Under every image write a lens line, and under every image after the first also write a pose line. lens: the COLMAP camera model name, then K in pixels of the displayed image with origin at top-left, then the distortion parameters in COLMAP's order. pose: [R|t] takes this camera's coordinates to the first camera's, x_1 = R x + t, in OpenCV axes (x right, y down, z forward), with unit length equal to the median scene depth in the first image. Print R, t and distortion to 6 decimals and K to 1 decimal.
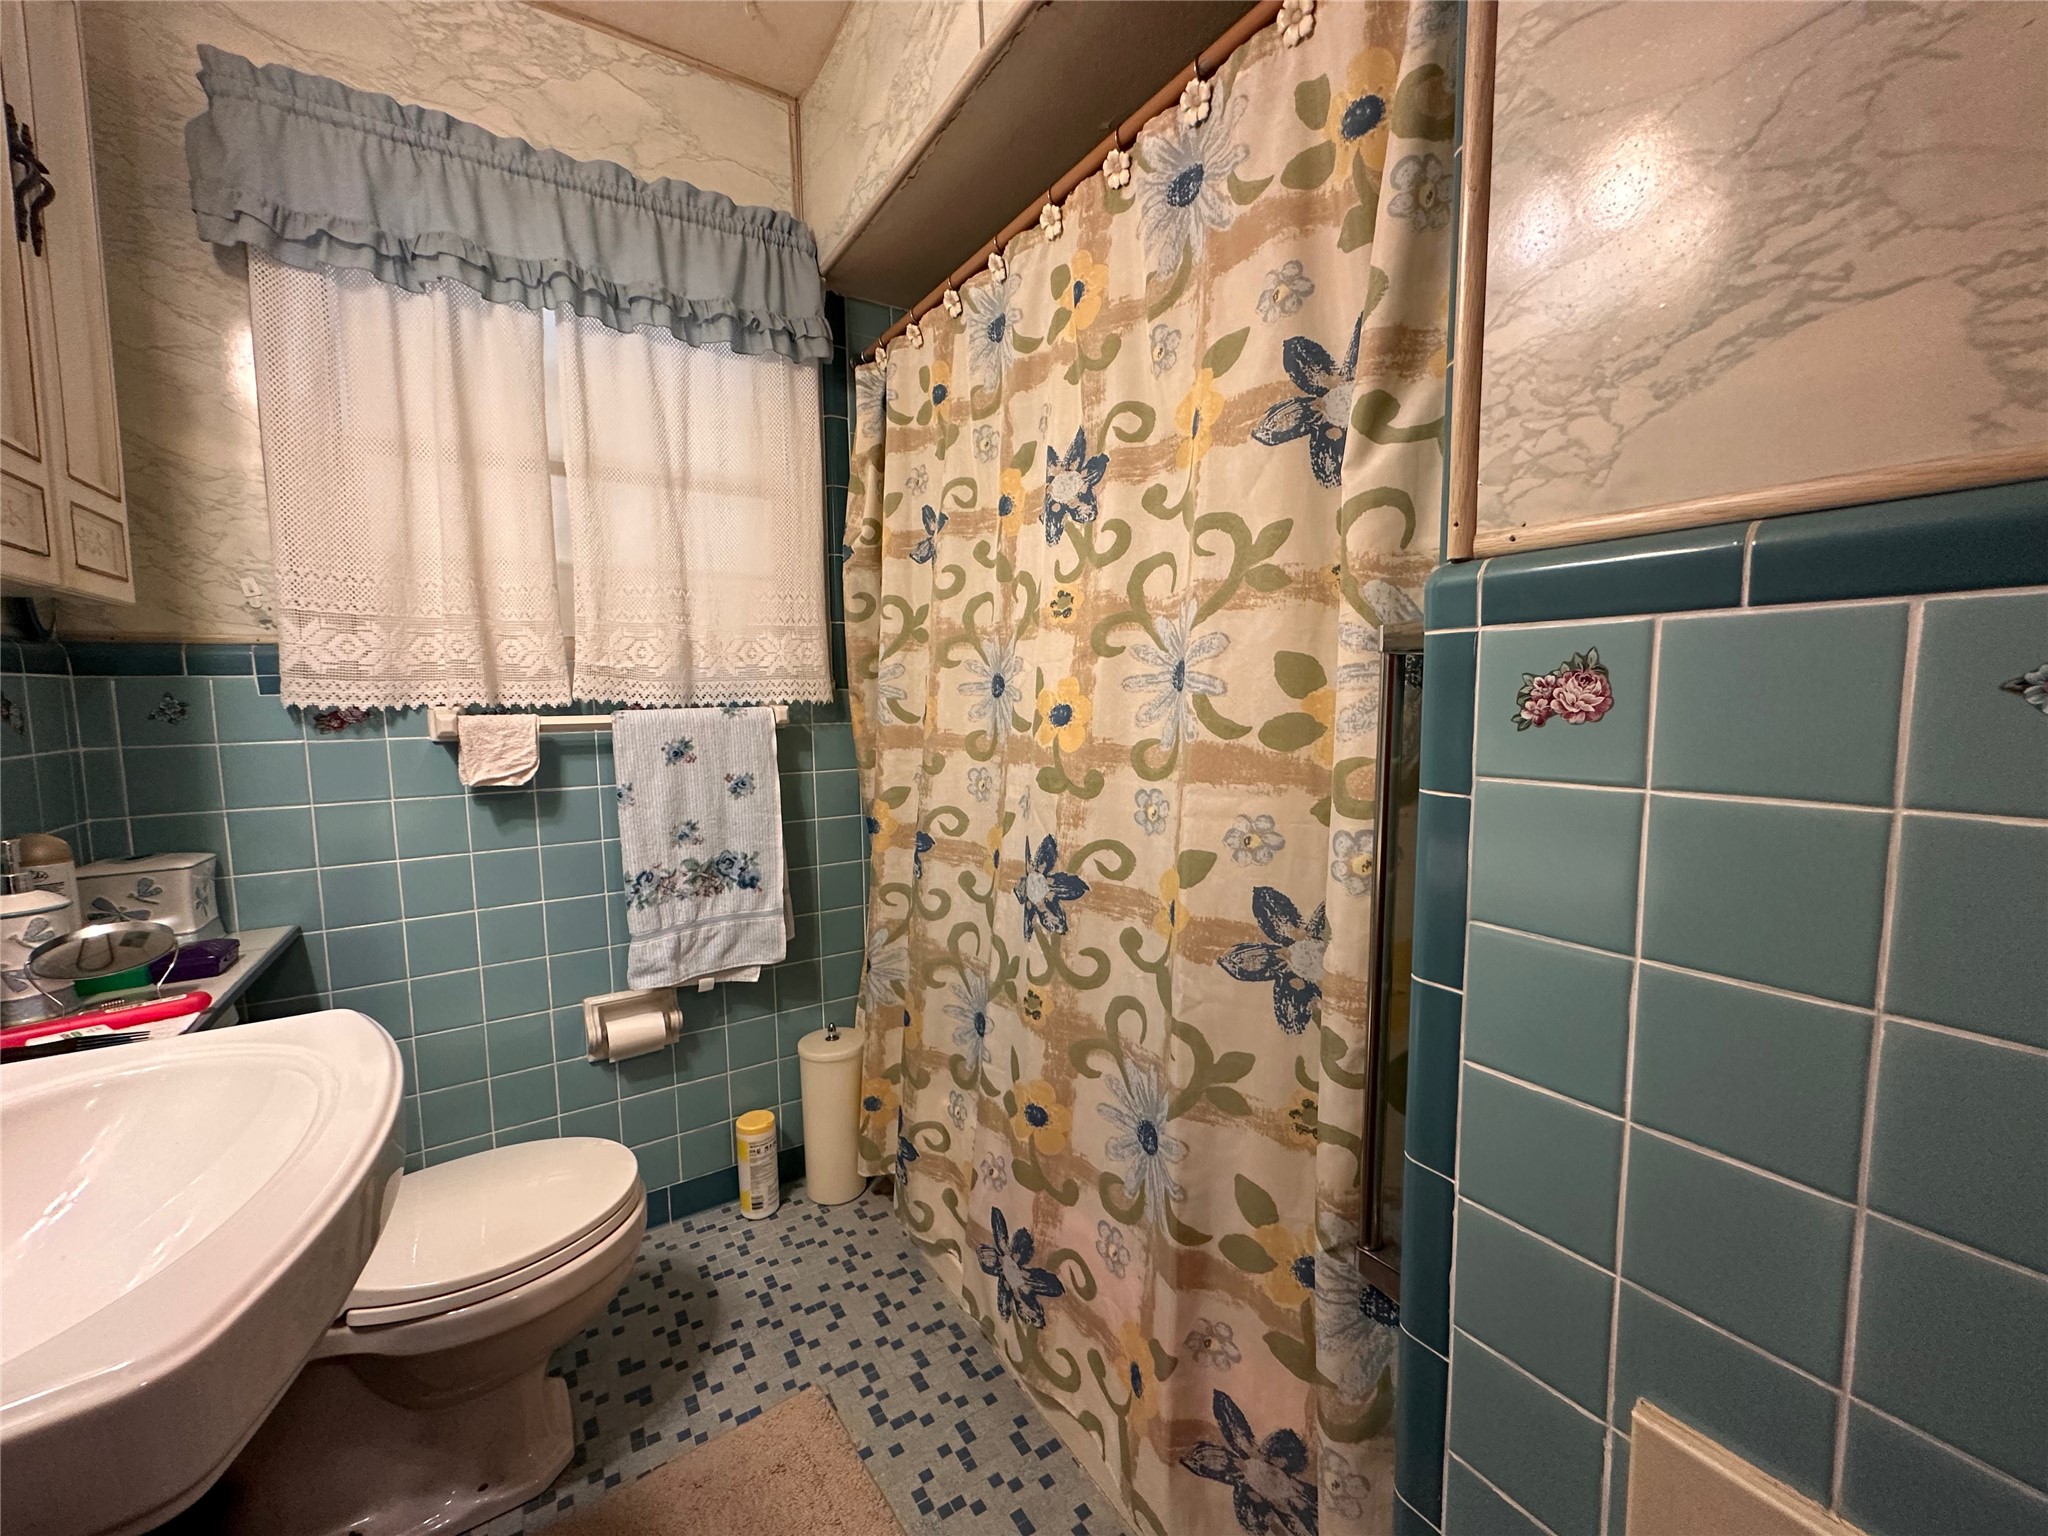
lens RADIAL K [[818.1, 0, 1030.7], [0, 818.1, 766.2], [0, 0, 1]] dist [-0.000248, 0.000216]
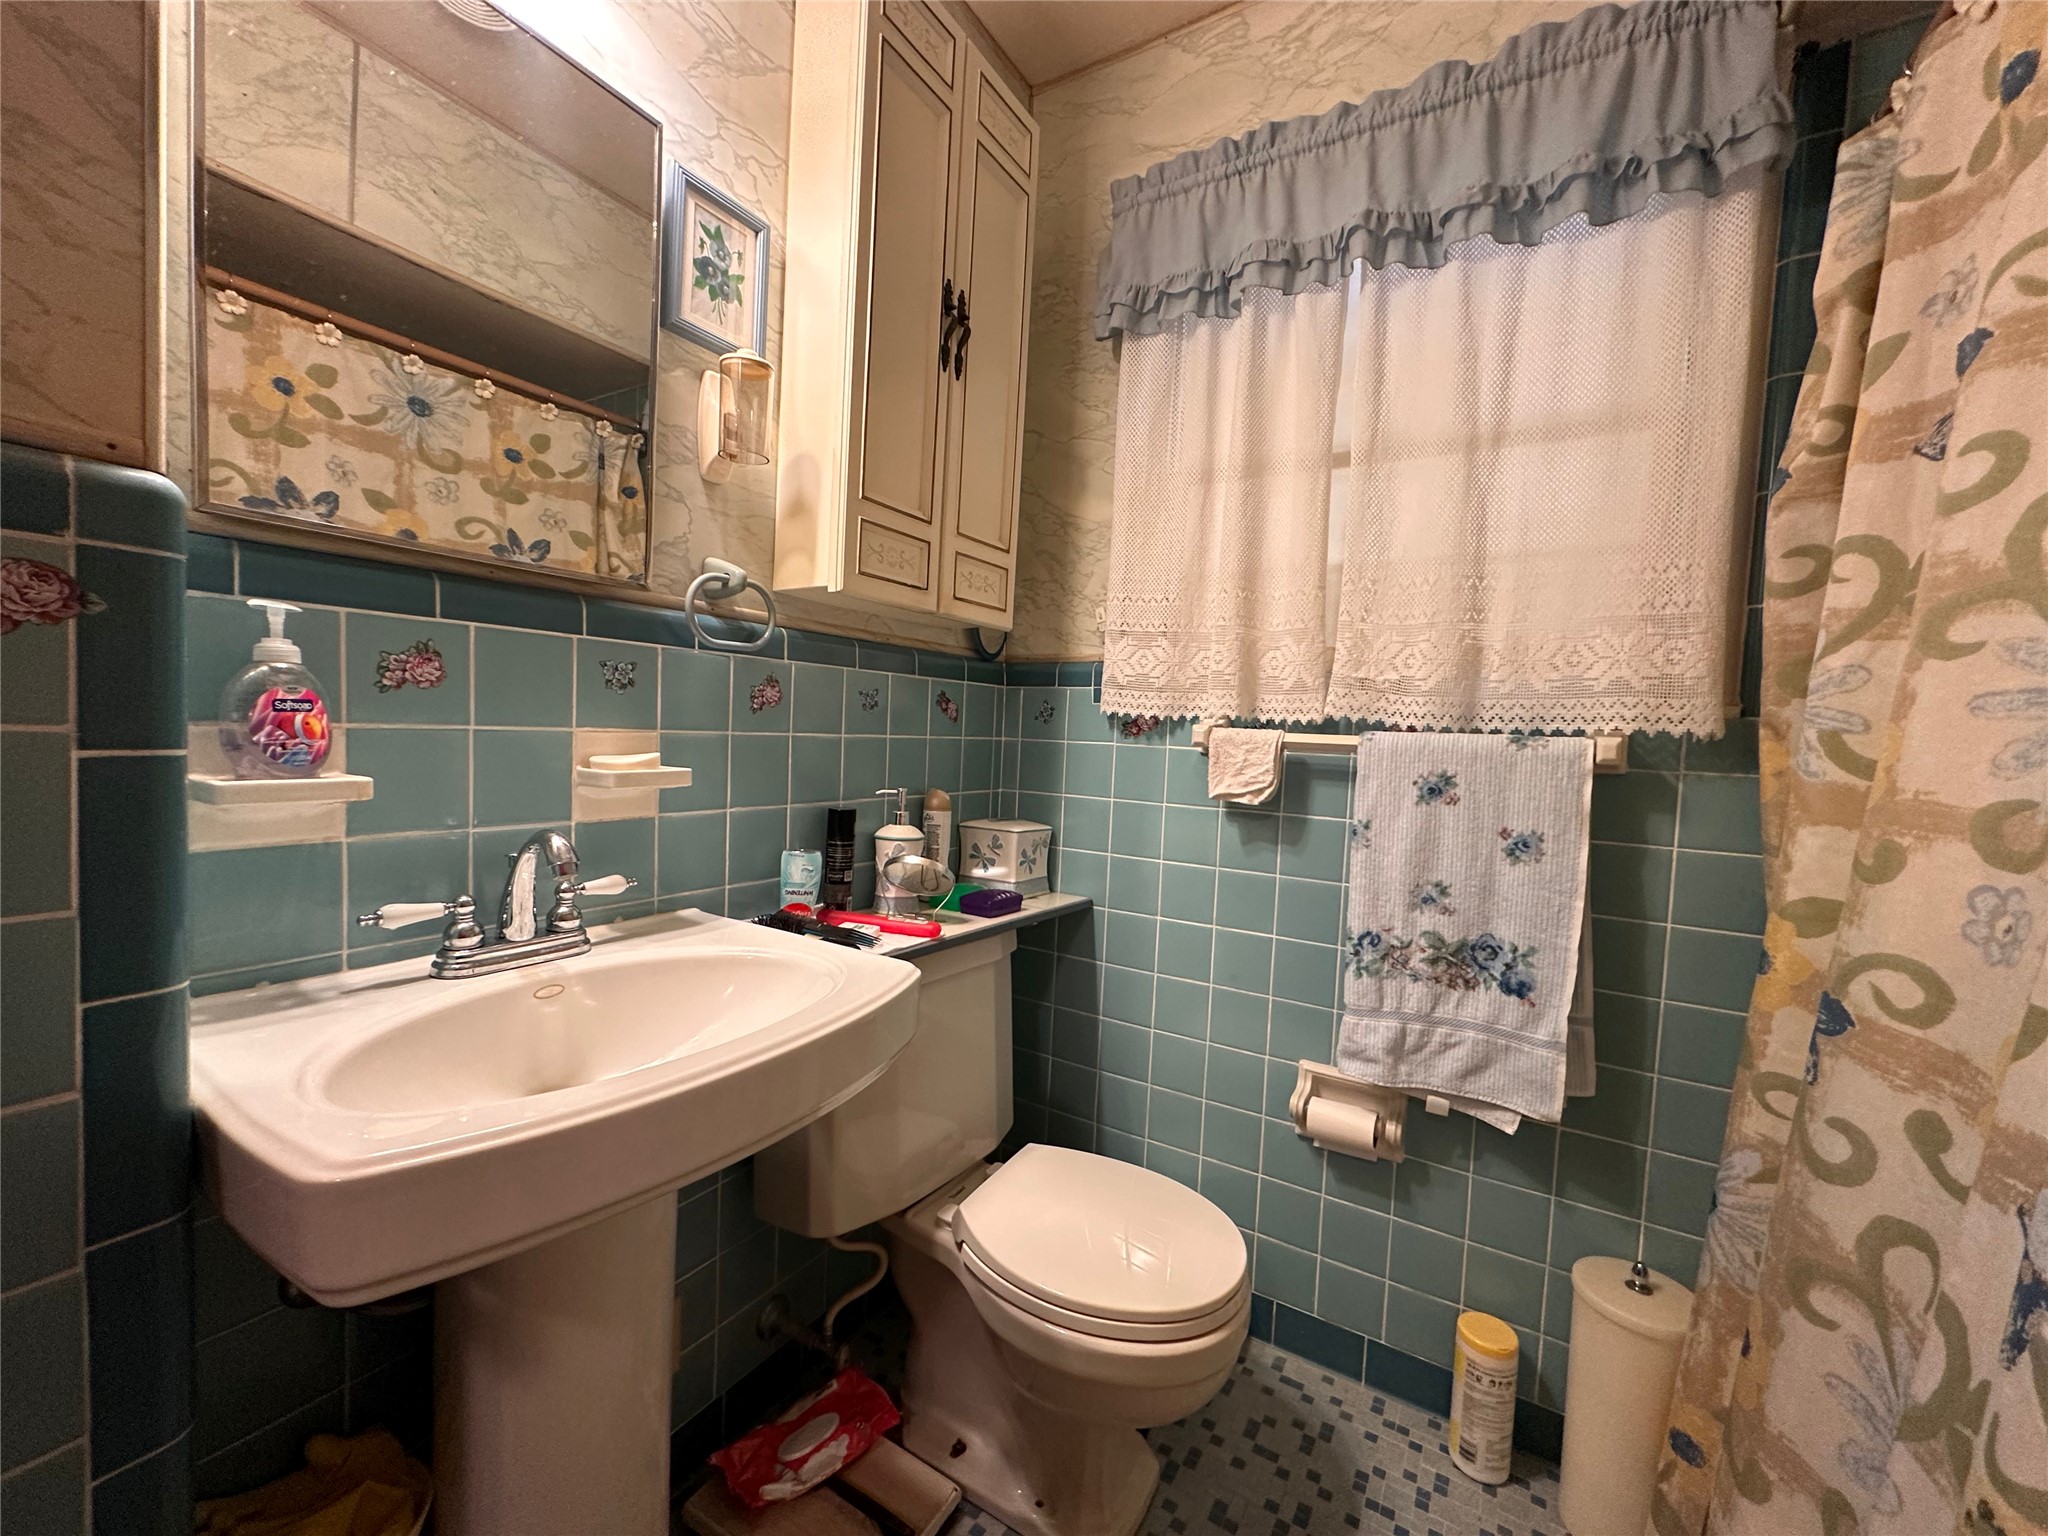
lens RADIAL K [[818.1, 0, 1025.8], [0, 818.1, 770.2], [0, 0, 1]] dist [-0.000248, 0.000216]
pose [[0.425433, 0.074978, -0.901879, 0.094807], [-0.131244, 0.991138, 0.020489, -0.000259], [0.895423, 0.109649, 0.431503, 0.331914]]
